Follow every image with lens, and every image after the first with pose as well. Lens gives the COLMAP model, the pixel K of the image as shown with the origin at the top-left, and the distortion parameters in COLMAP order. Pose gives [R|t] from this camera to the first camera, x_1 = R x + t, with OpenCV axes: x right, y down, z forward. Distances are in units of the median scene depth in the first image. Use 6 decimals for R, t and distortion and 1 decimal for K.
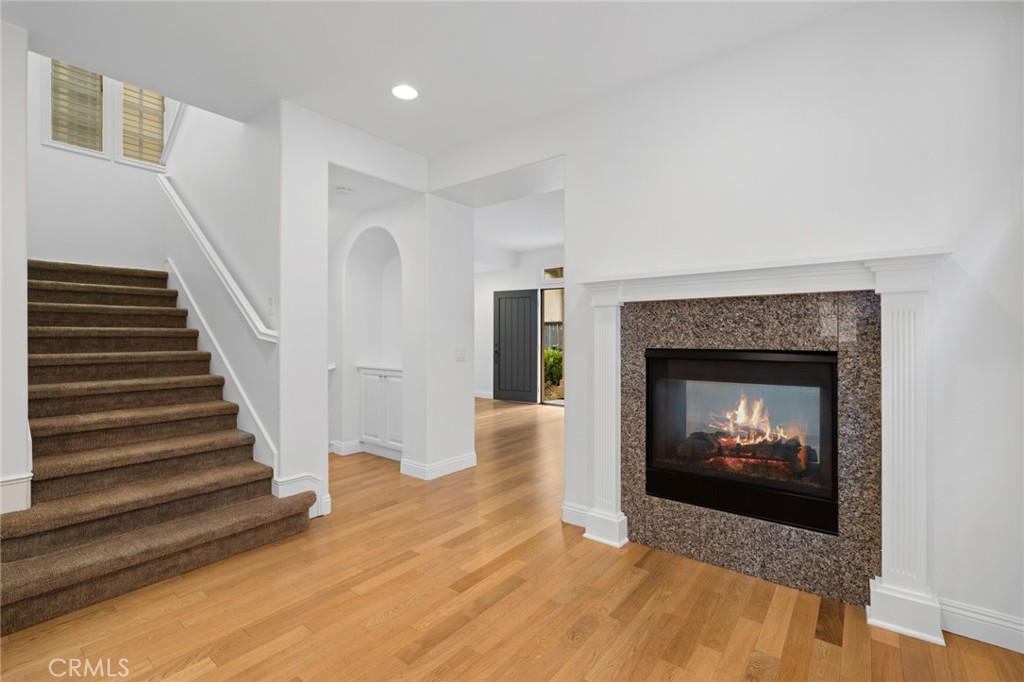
lens RADIAL K [[458.4, 0, 517.7], [0, 458.4, 340.7], [0, 0, 1]] dist [0.012259, -0.004641]
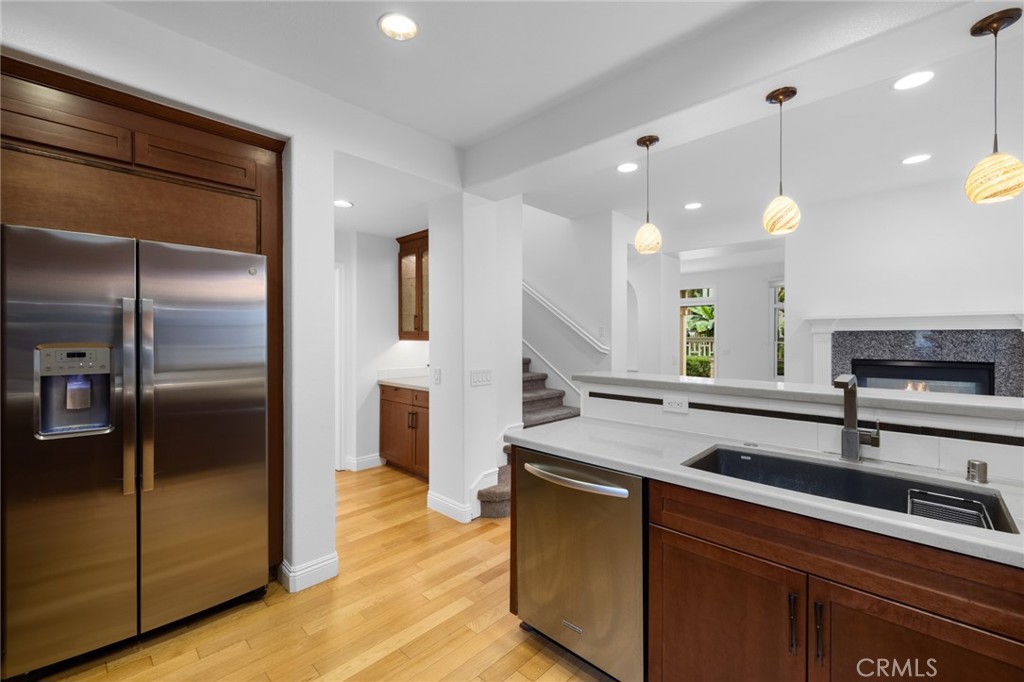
lens RADIAL K [[429.6, 0, 507.6], [0, 429.6, 341.4], [0, 0, 1]] dist [0.003386, 0.002358]
pose [[0.995669, 0.000924, -0.092967, -0.940797], [-0.000901, 1.000000, 0.000289, -0.052648], [0.092967, -0.000204, 0.995669, -0.777041]]
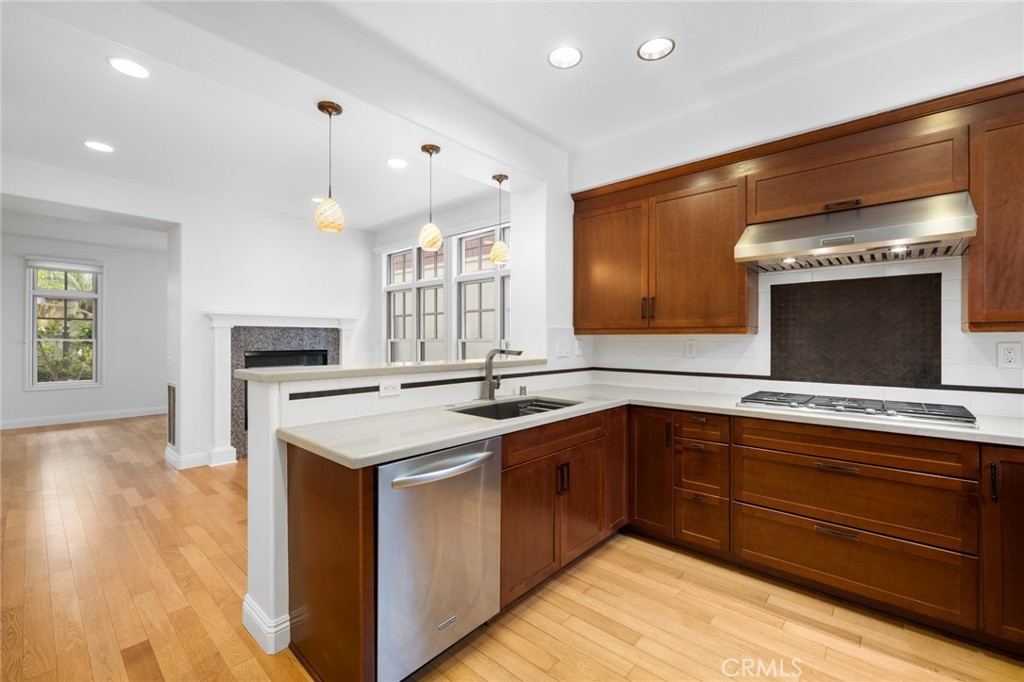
lens RADIAL K [[429.6, 0, 504.9], [0, 429.6, 343.2], [0, 0, 1]] dist [0.003386, 0.002358]
pose [[0.074290, -0.011263, 0.997173, -1.574841], [0.008574, 0.999906, 0.010655, -0.030242], [-0.997200, 0.007758, 0.074380, -0.204109]]
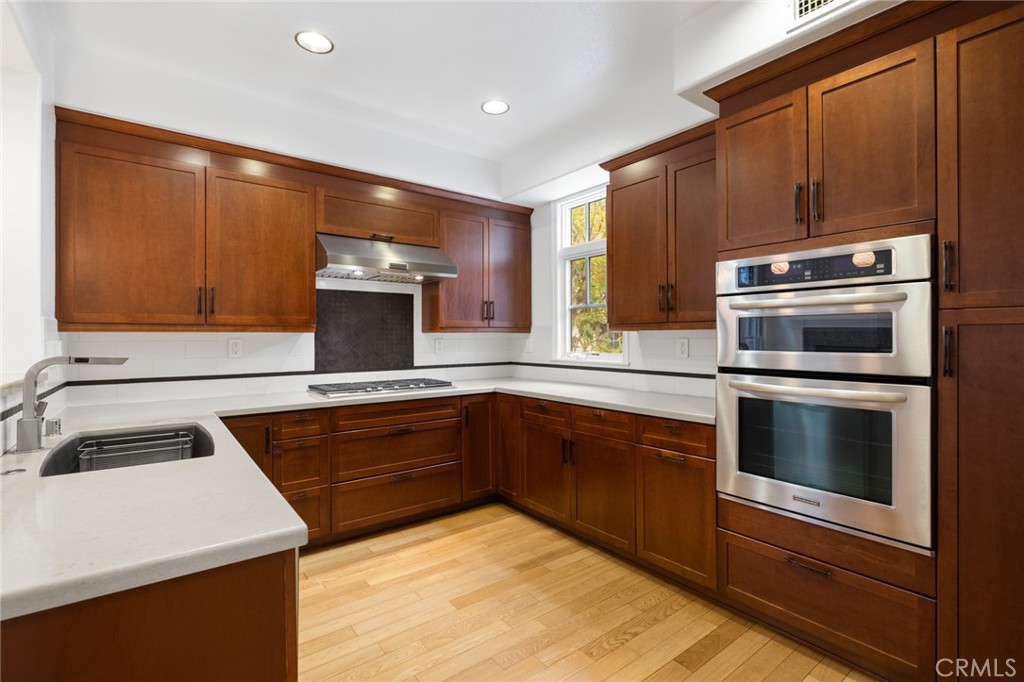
lens RADIAL K [[458.4, 0, 516.3], [0, 458.4, 341.0], [0, 0, 1]] dist [0.012259, -0.004641]
pose [[-0.963409, 0.000442, 0.268035, -1.295029], [0.005120, 0.999847, 0.016754, -0.032333], [-0.267986, 0.017514, -0.963264, 0.369180]]
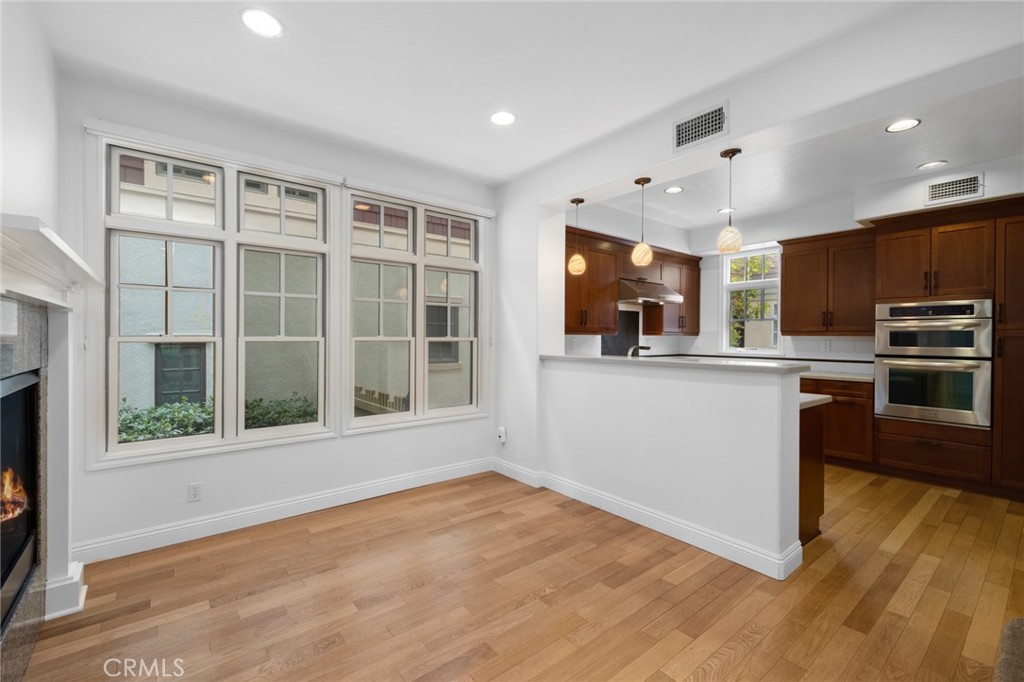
lens RADIAL K [[429.6, 0, 517.2], [0, 429.6, 343.4], [0, 0, 1]] dist [0.003386, 0.002358]
pose [[-0.971454, -0.010415, 0.236999, -0.409844], [-0.005262, 0.999736, 0.022365, -0.041288], [-0.237169, 0.020480, -0.971253, 1.474015]]
